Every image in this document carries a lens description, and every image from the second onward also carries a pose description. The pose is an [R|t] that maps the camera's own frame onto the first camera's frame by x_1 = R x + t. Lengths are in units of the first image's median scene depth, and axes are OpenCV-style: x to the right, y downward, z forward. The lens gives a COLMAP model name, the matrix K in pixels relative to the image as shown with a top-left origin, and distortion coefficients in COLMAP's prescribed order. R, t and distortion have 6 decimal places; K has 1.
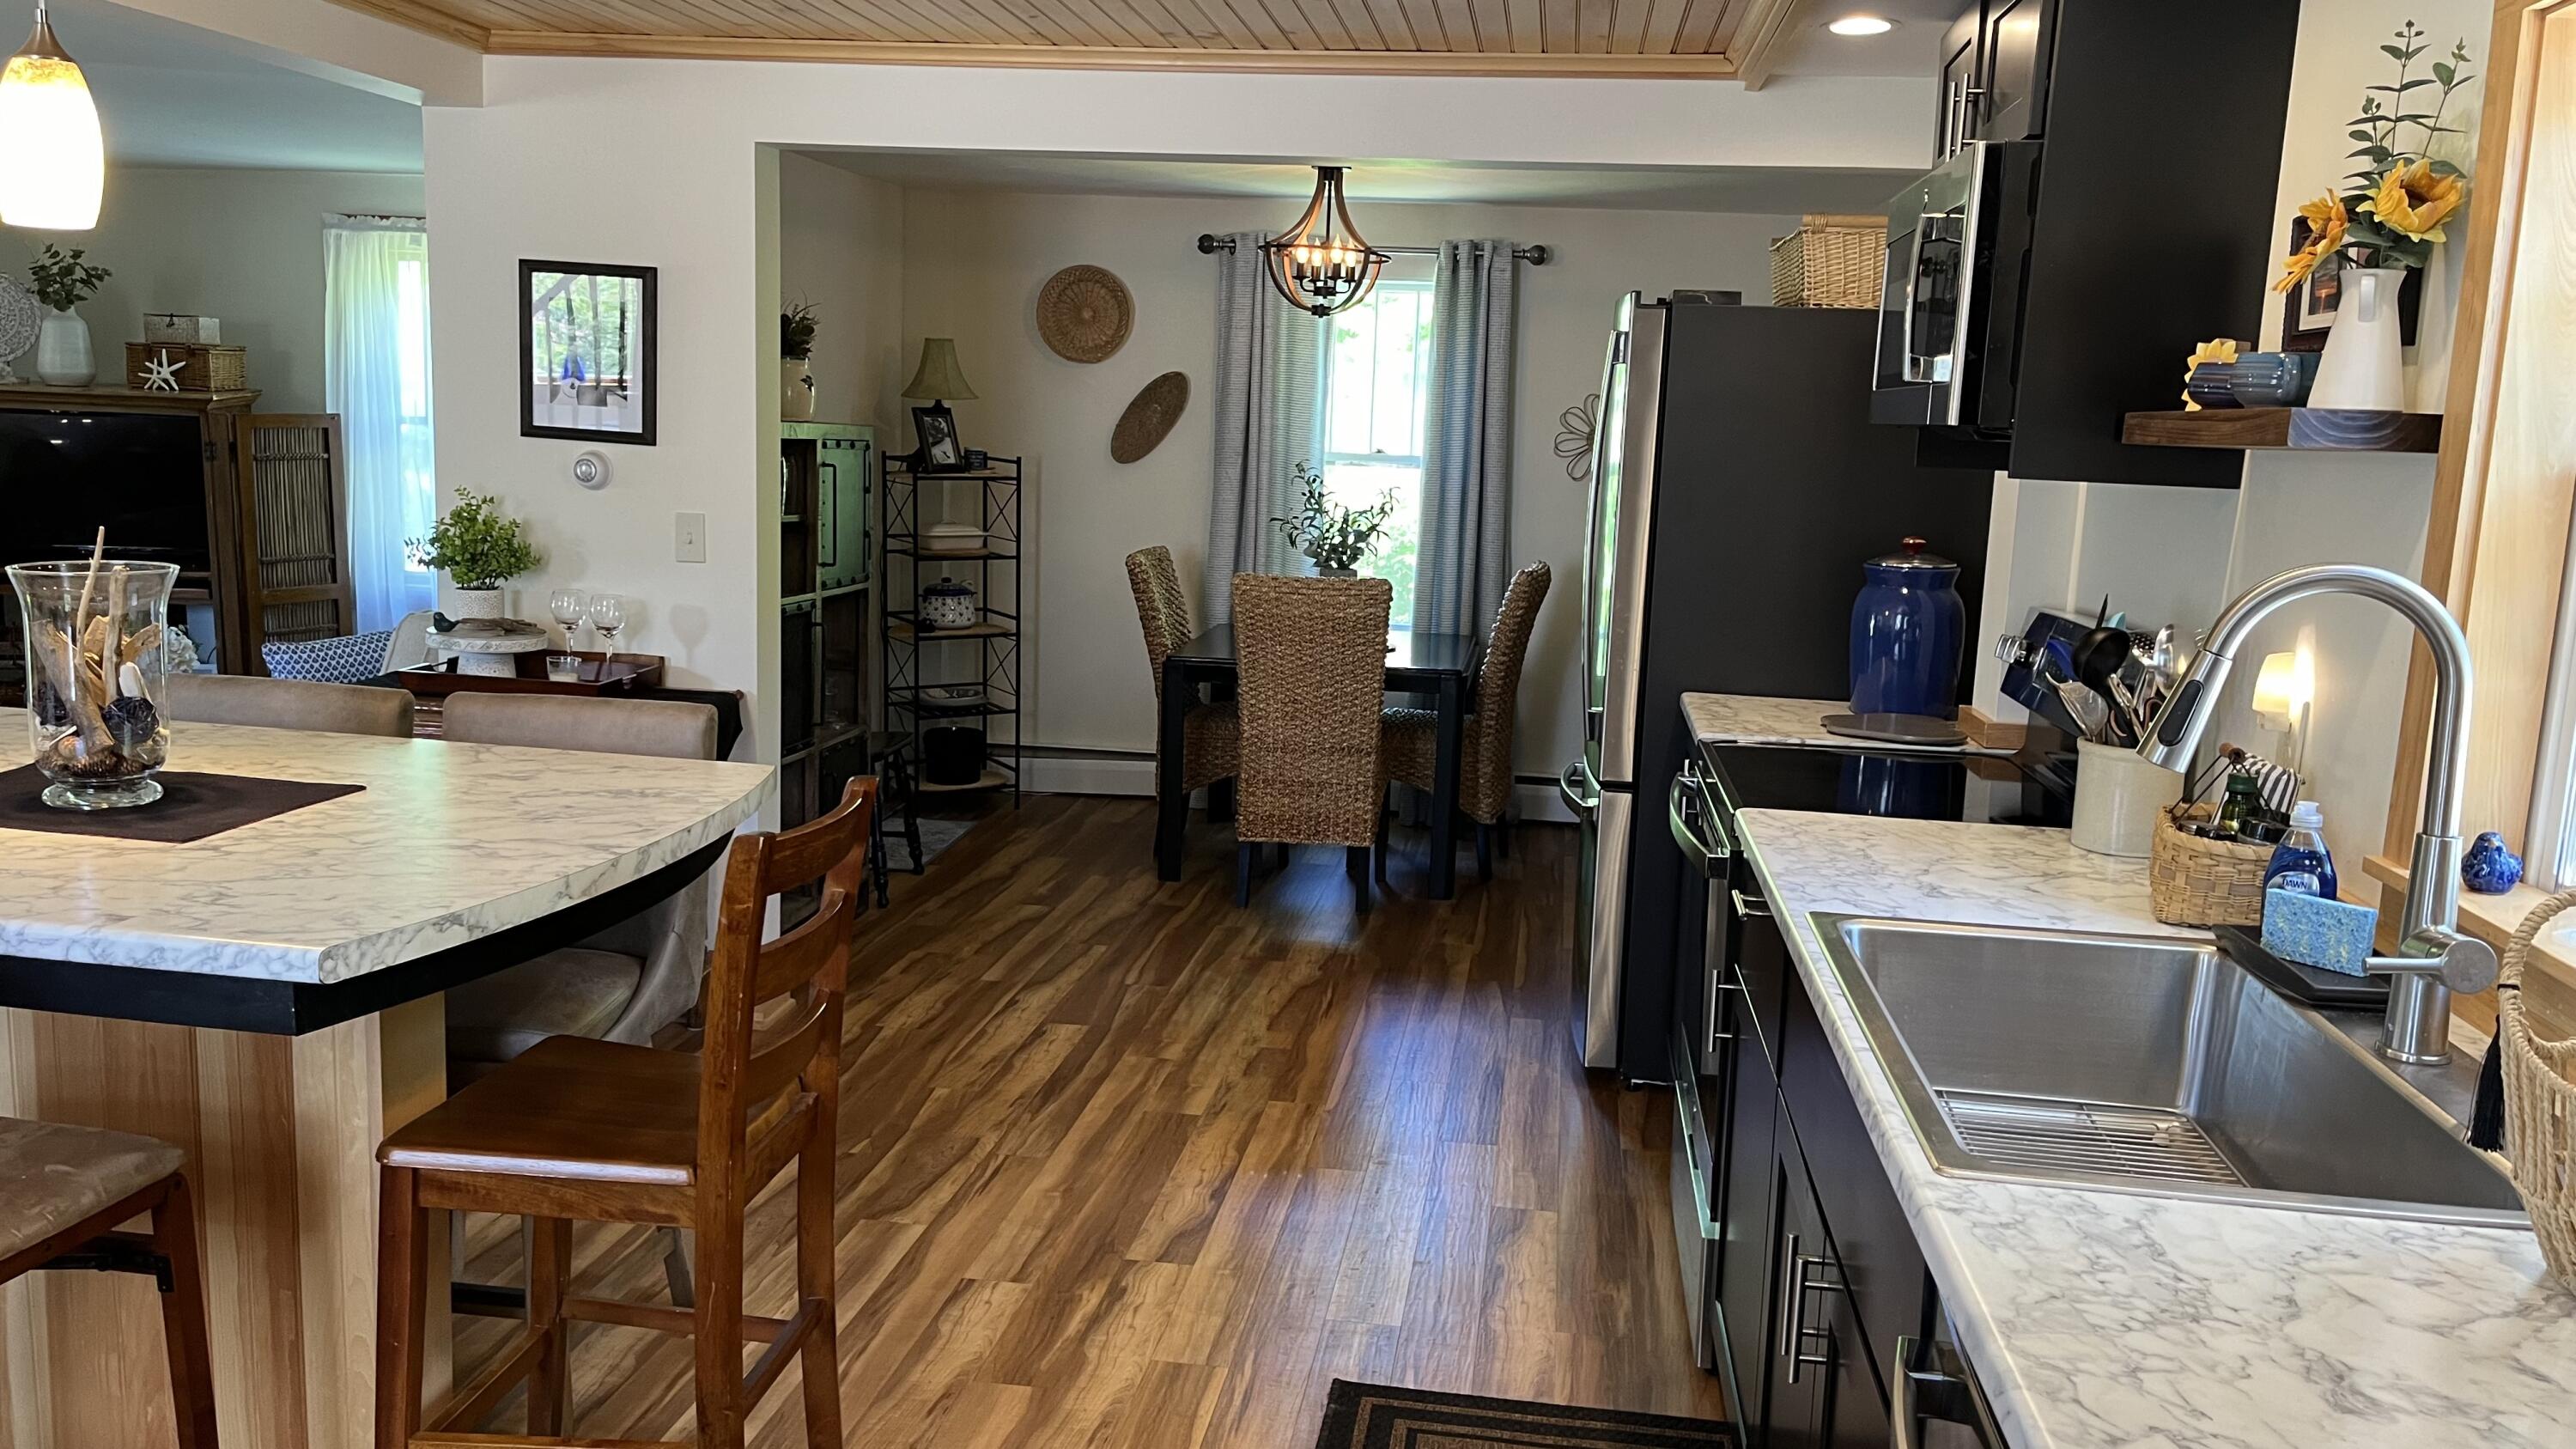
lens RADIAL K [[1954.8, 0, 1301.6], [0, 1954.8, 716.9], [0, 0, 1]] dist [0.044956, -0.039656]
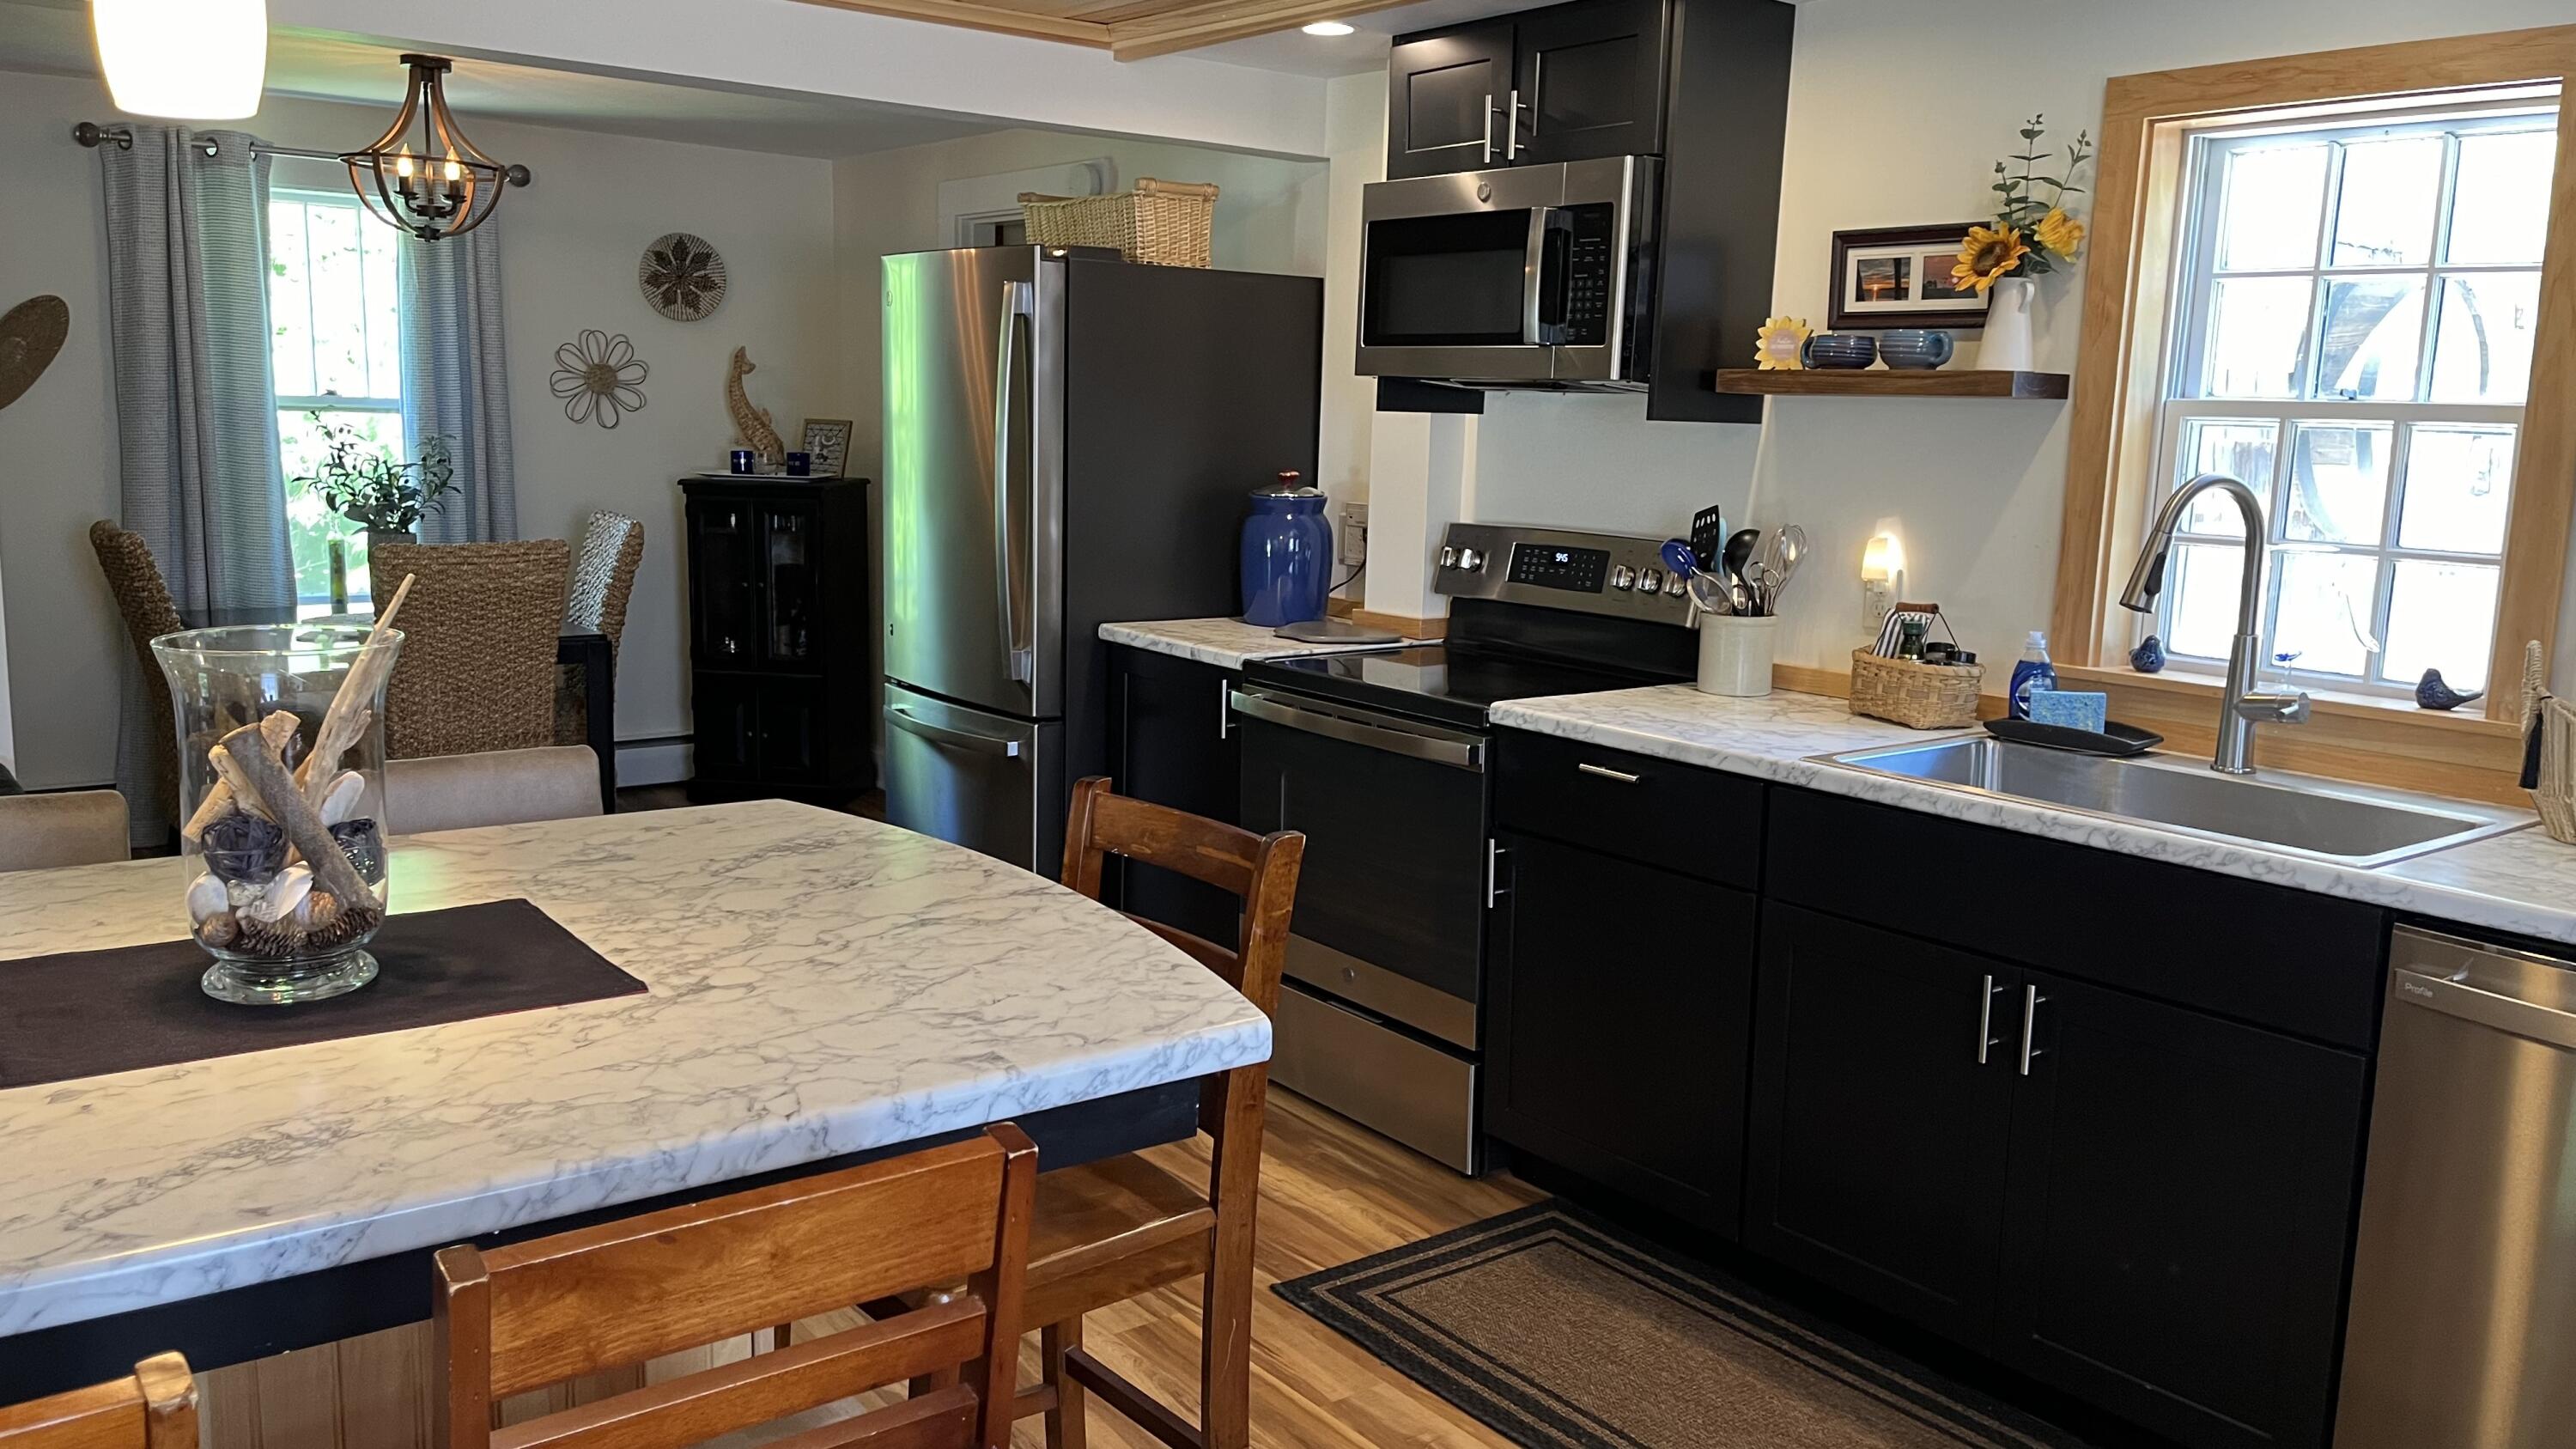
lens RADIAL K [[1954.8, 0, 1269.1], [0, 1954.8, 717.4], [0, 0, 1]] dist [0.044956, -0.039656]
pose [[0.702779, -0.132271, 0.699004, -0.305686], [0.105029, 0.991087, 0.081945, -0.024416], [-0.703613, 0.015827, 0.710407, 0.107580]]
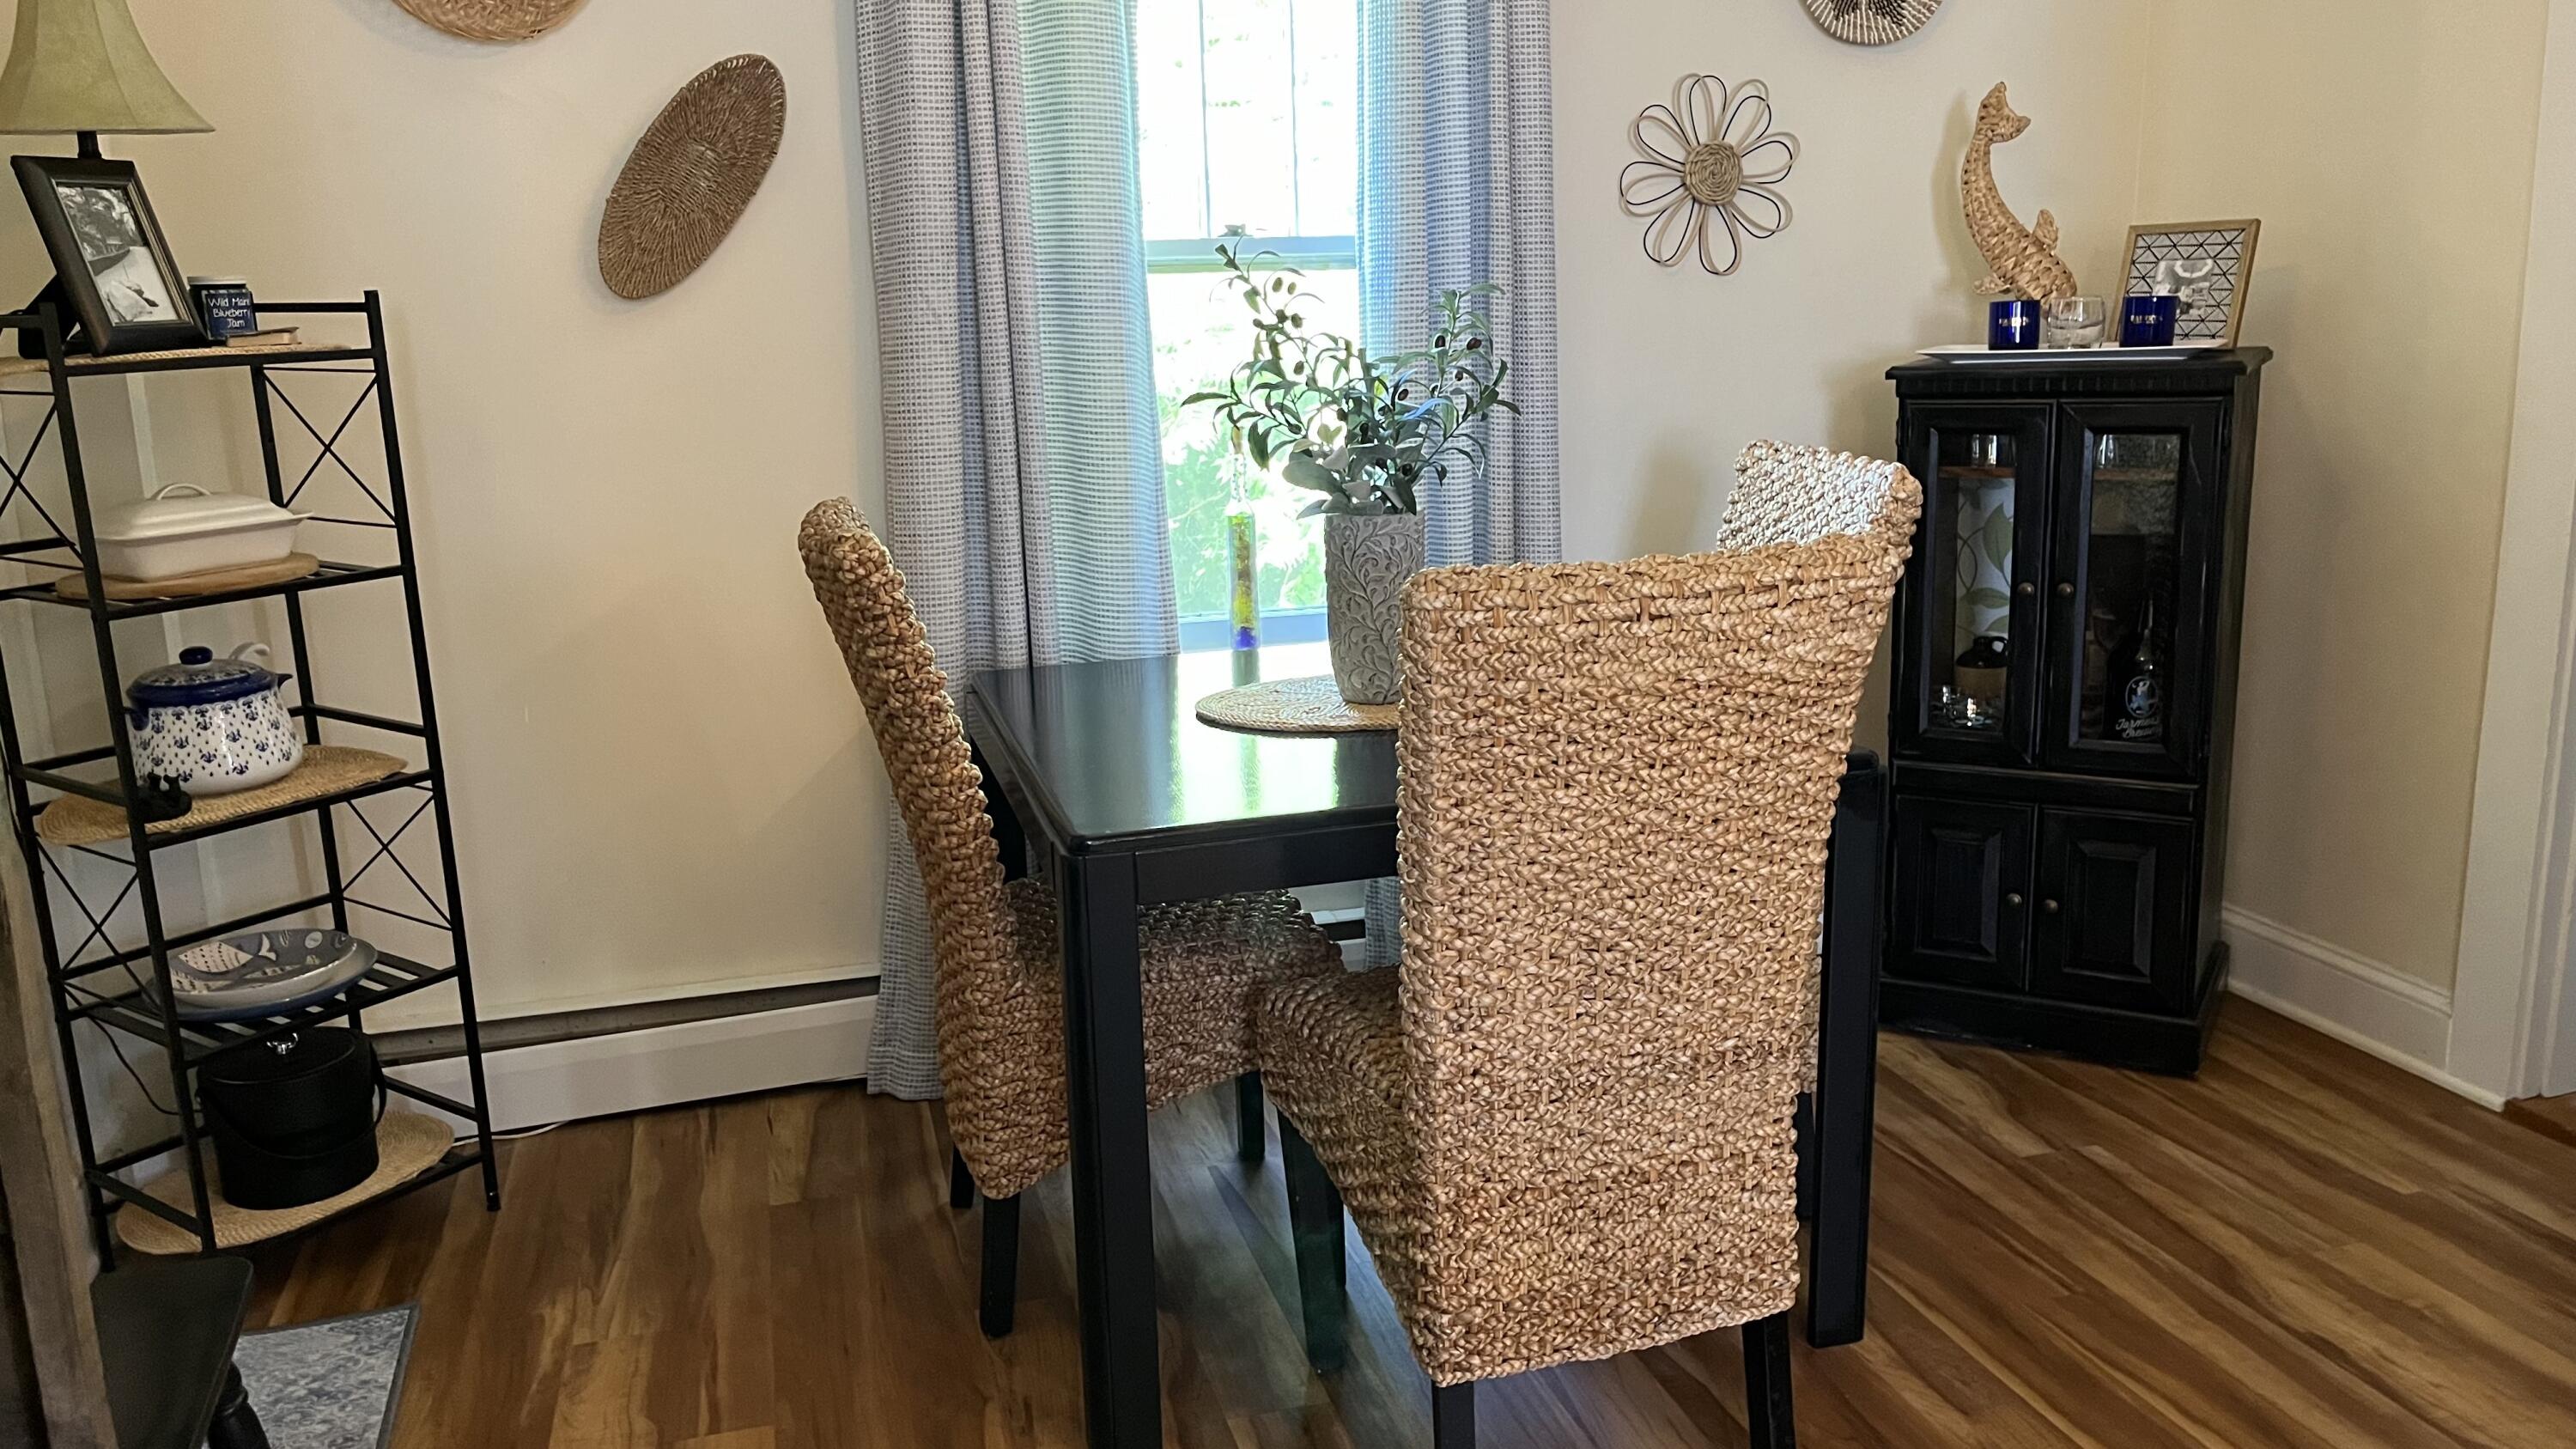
lens RADIAL K [[1954.8, 0, 1251.0], [0, 1954.8, 731.8], [0, 0, 1]] dist [0.044956, -0.039656]
pose [[0.918596, -0.148929, 0.366062, -0.142358], [0.124373, 0.988153, 0.089918, -0.066394], [-0.375116, -0.037070, 0.926236, 0.609863]]
